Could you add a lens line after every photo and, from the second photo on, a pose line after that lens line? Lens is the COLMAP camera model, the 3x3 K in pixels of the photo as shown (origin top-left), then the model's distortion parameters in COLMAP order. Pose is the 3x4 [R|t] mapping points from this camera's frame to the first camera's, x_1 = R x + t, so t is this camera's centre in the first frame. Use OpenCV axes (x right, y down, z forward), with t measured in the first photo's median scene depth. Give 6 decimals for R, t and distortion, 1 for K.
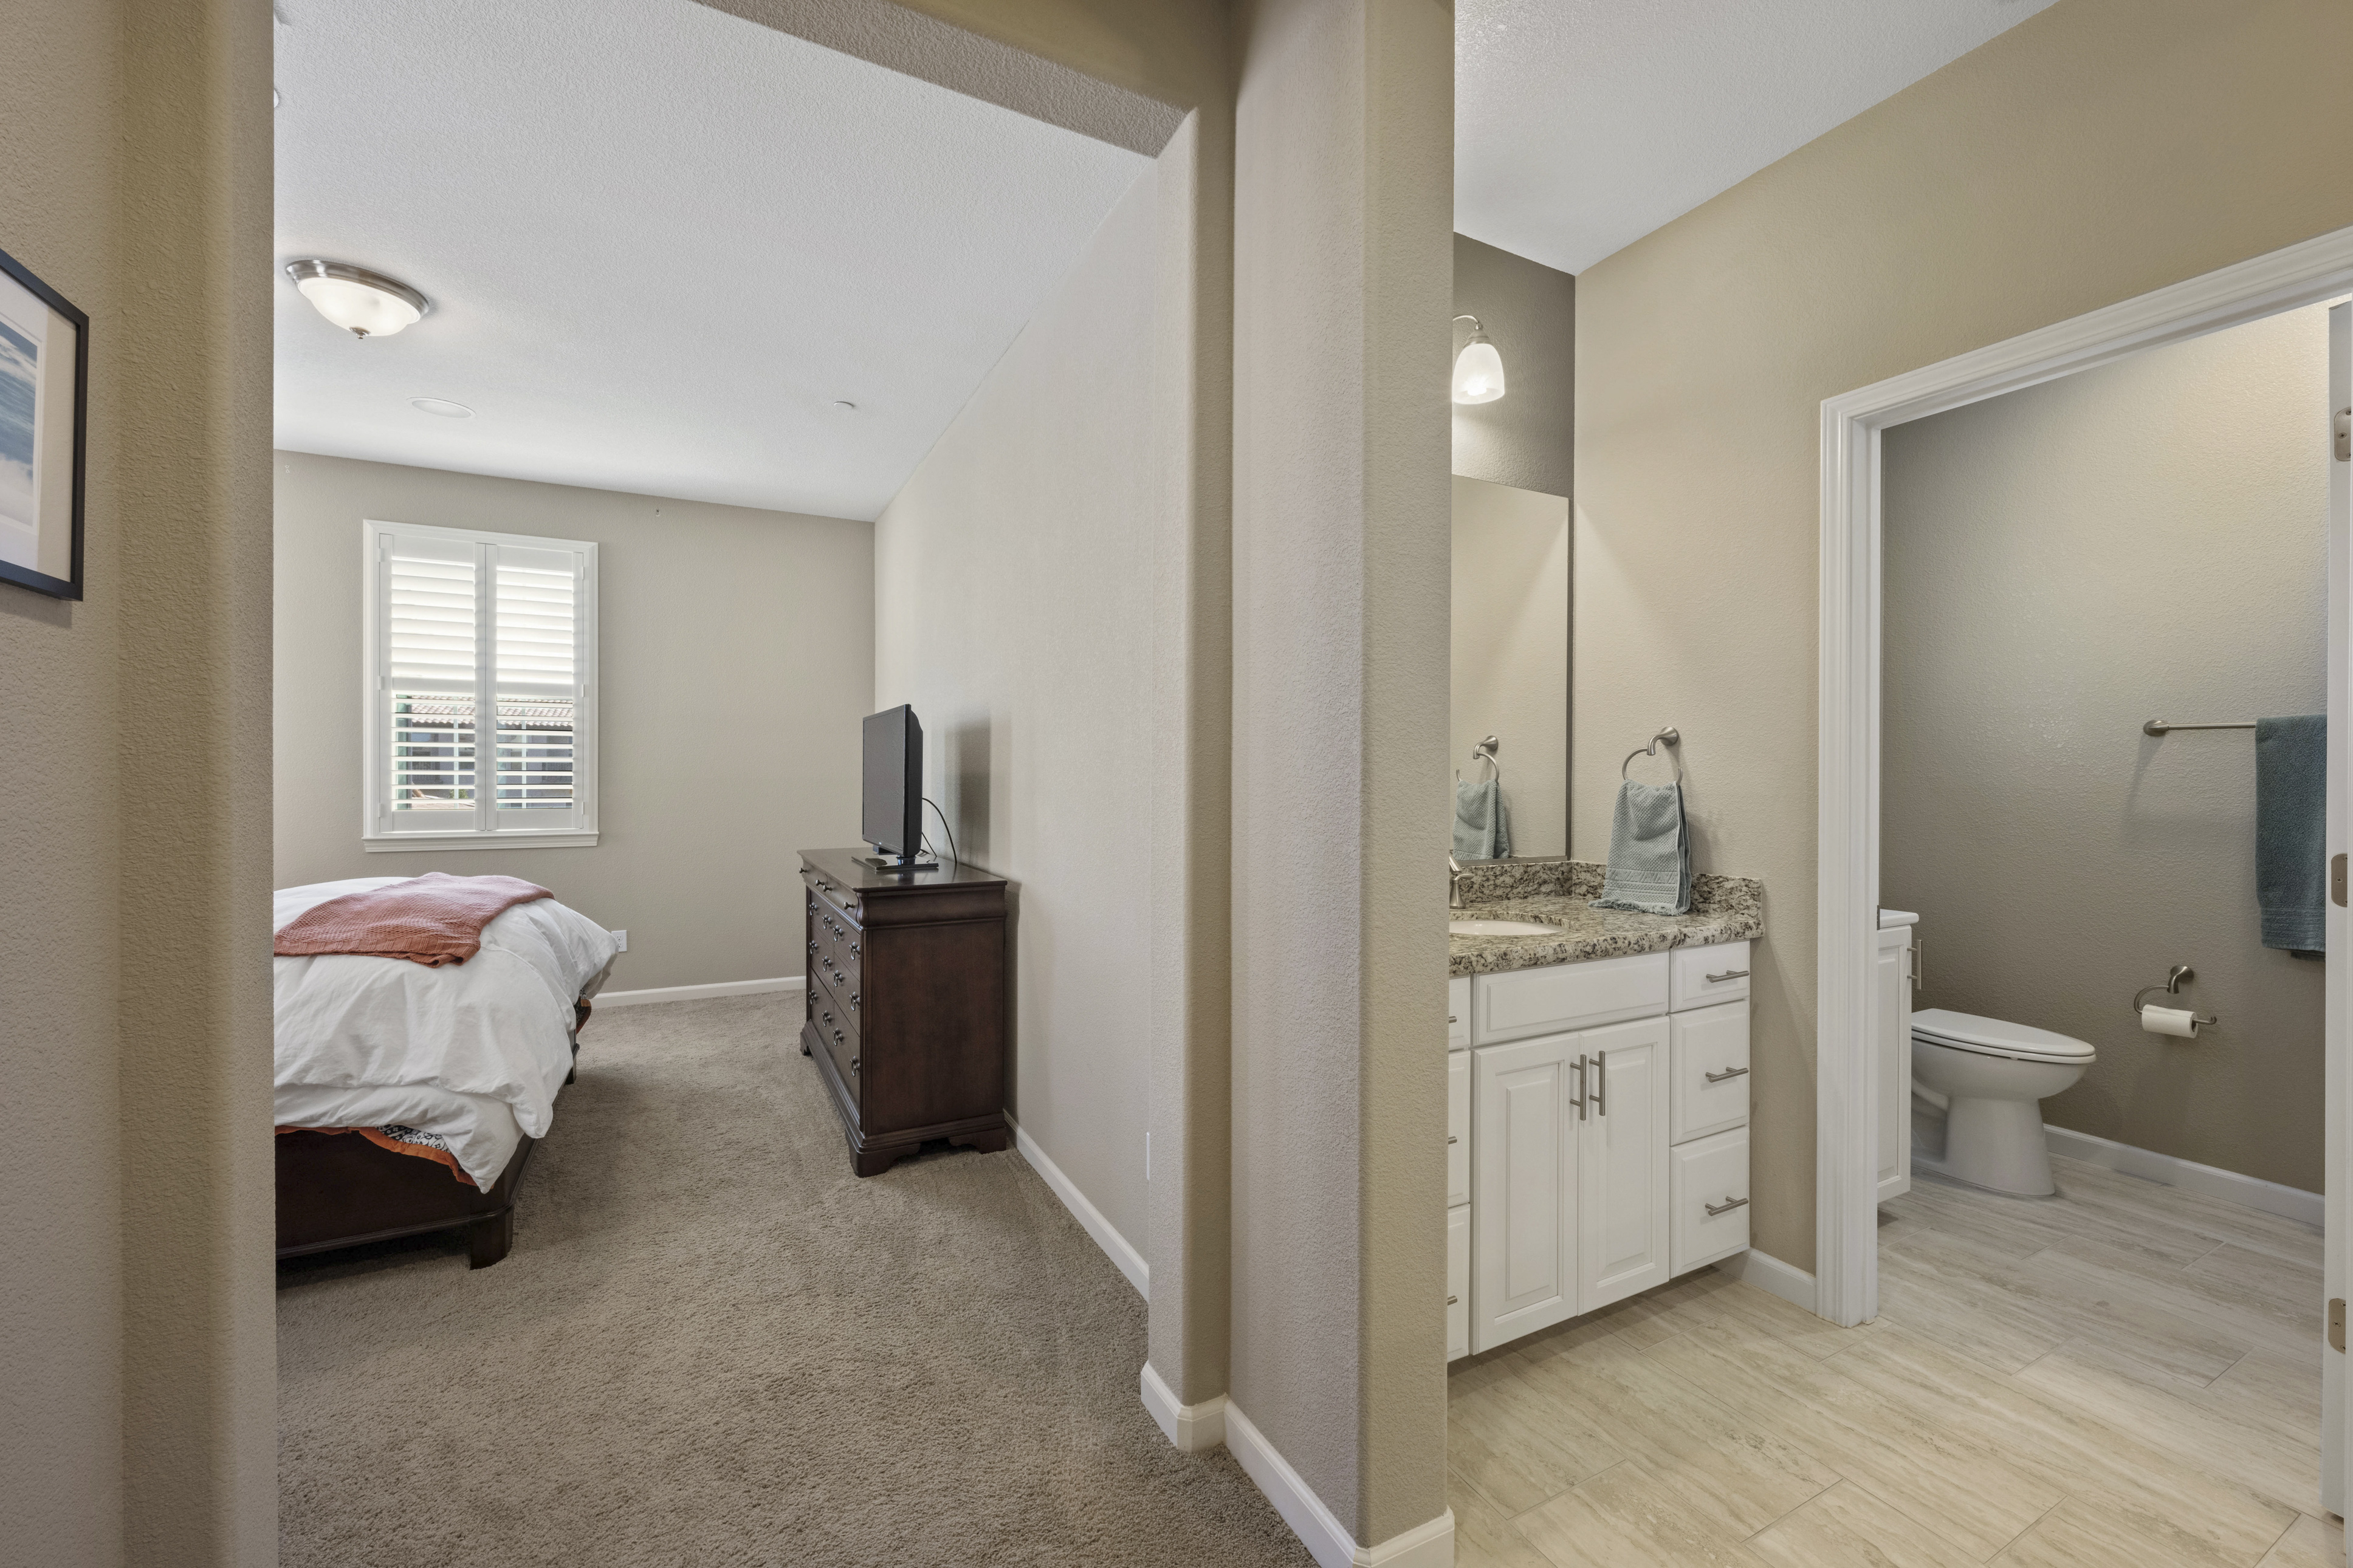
lens RADIAL K [[930.9, 0, 1185.8], [0, 930.9, 777.0], [0, 0, 1]] dist [-0.004414, 0.001416]
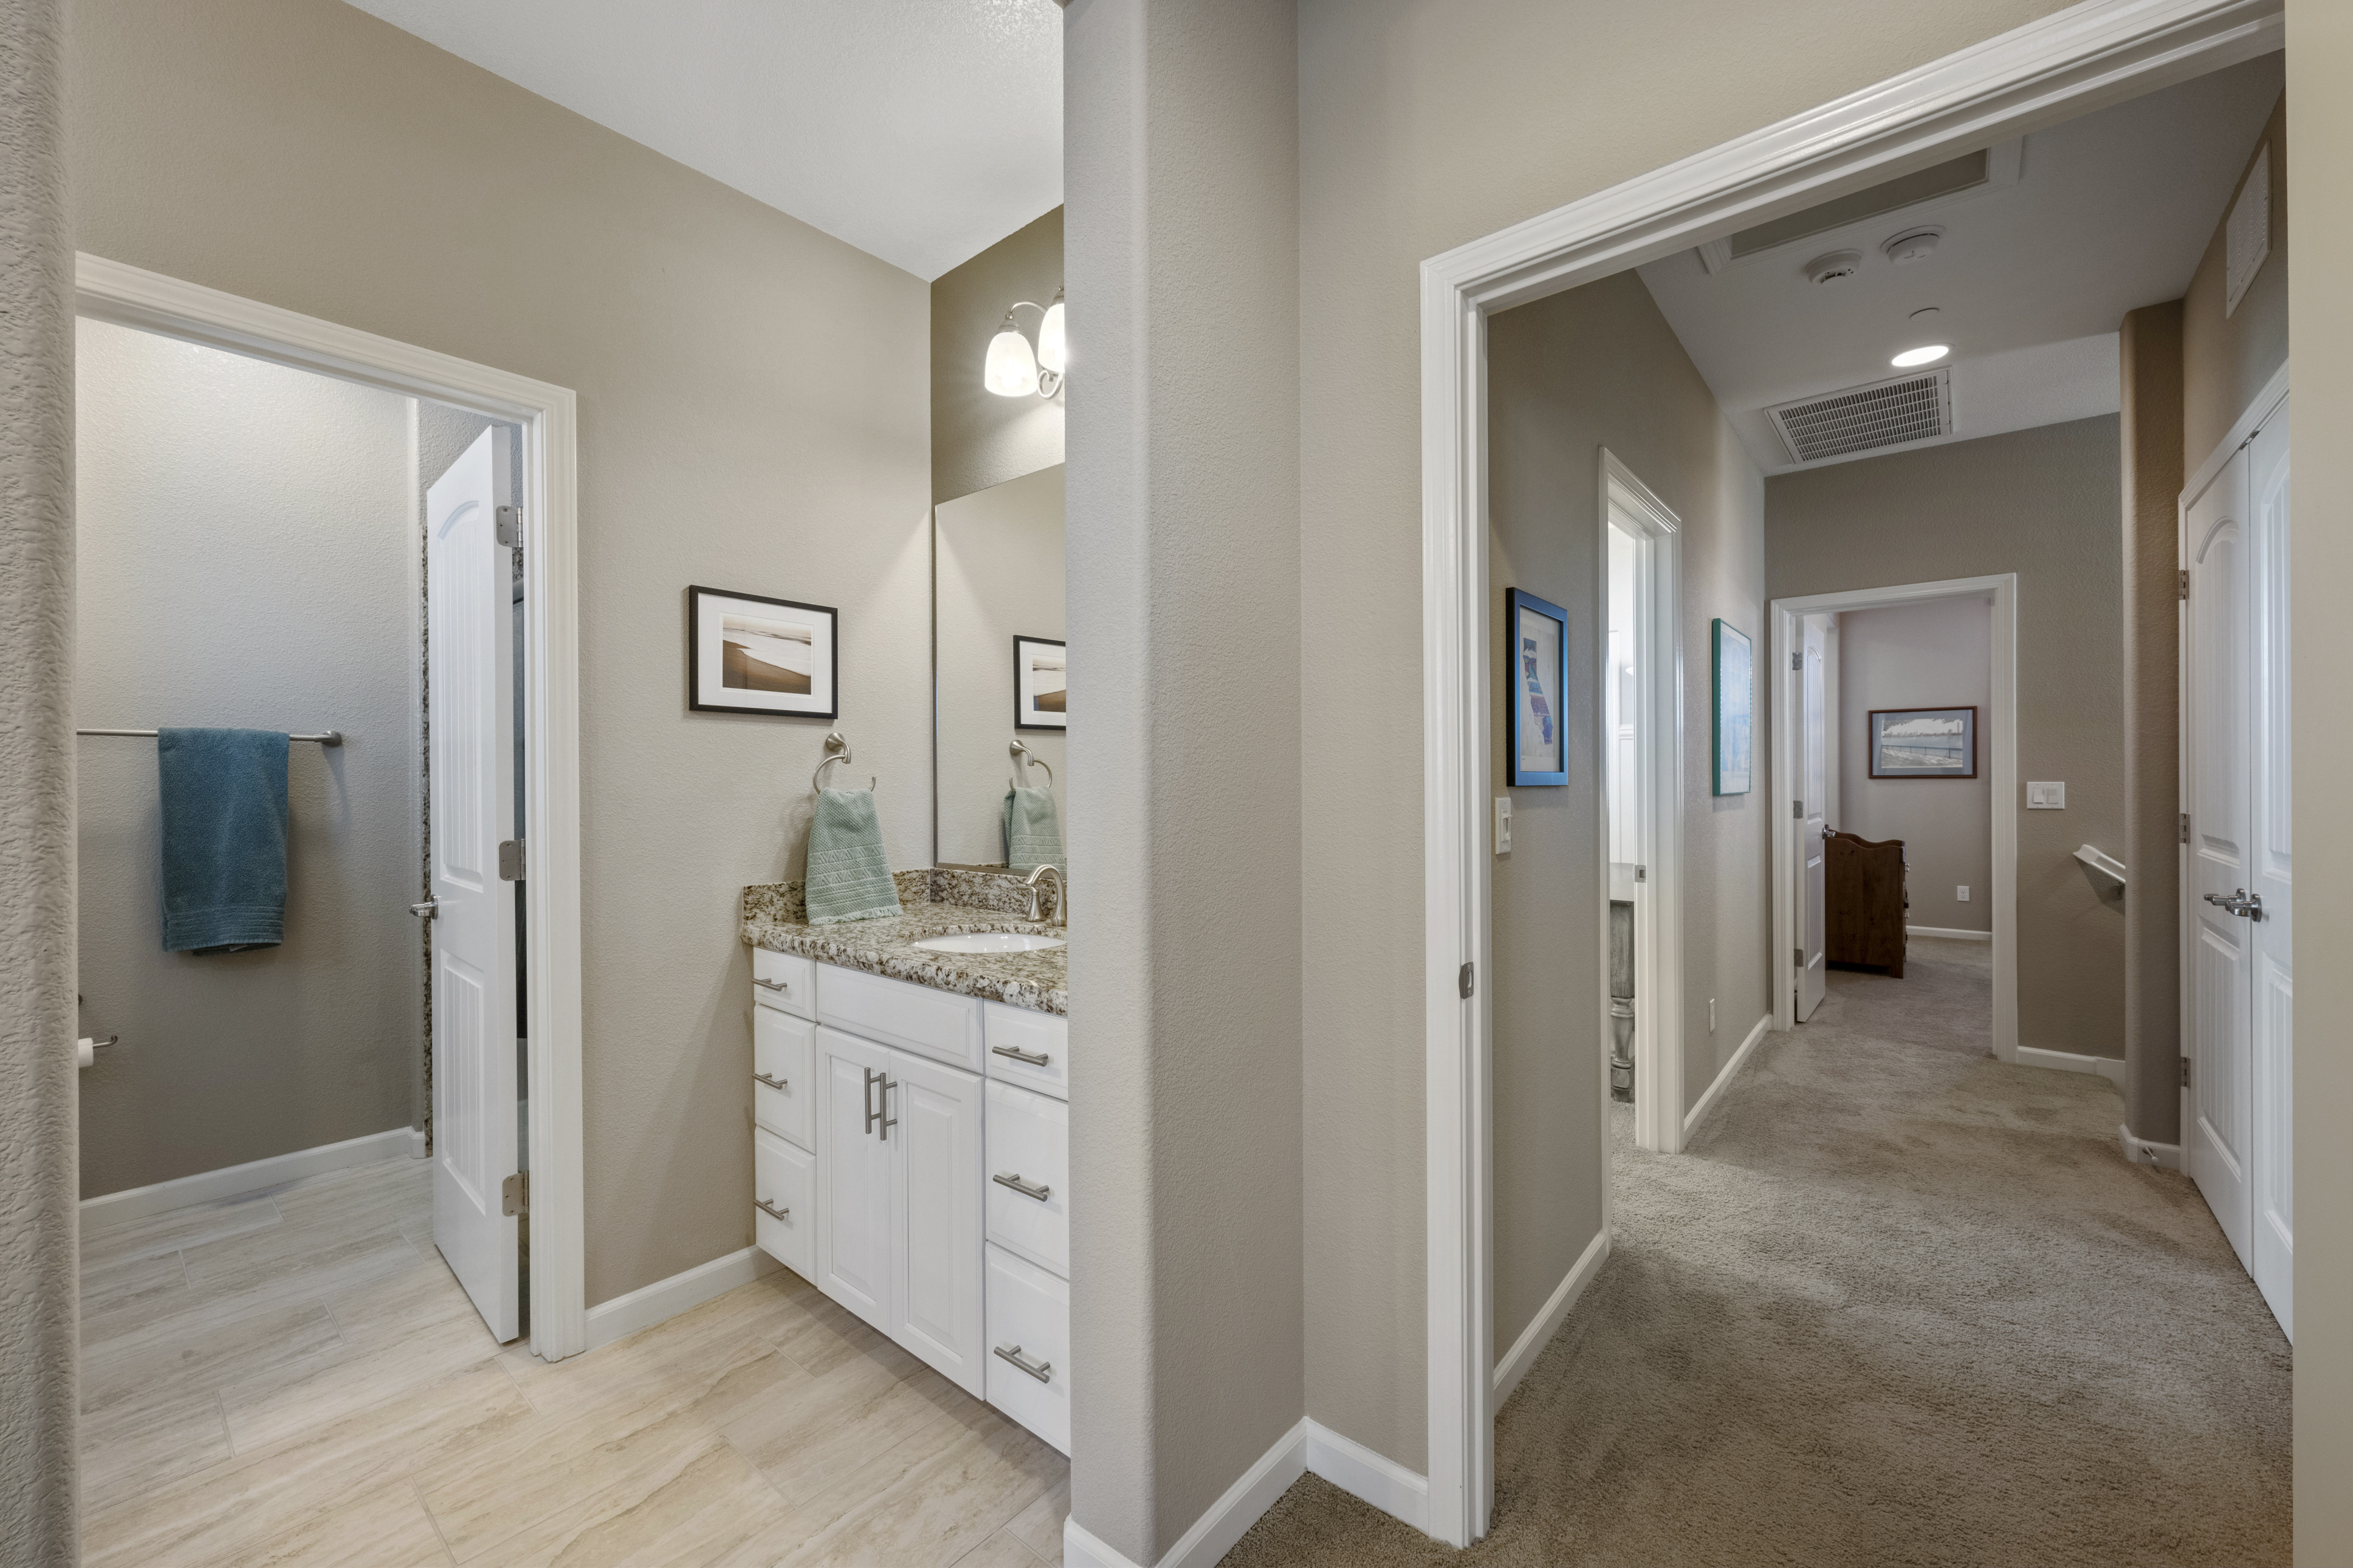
lens RADIAL K [[930.9, 0, 1174.1], [0, 930.9, 780.8], [0, 0, 1]] dist [-0.004414, 0.001416]
pose [[-0.377220, -0.000276, 0.926123, -0.901839], [0.007749, 0.999964, 0.003455, 0.000157], [-0.926091, 0.008480, -0.377205, 1.616916]]
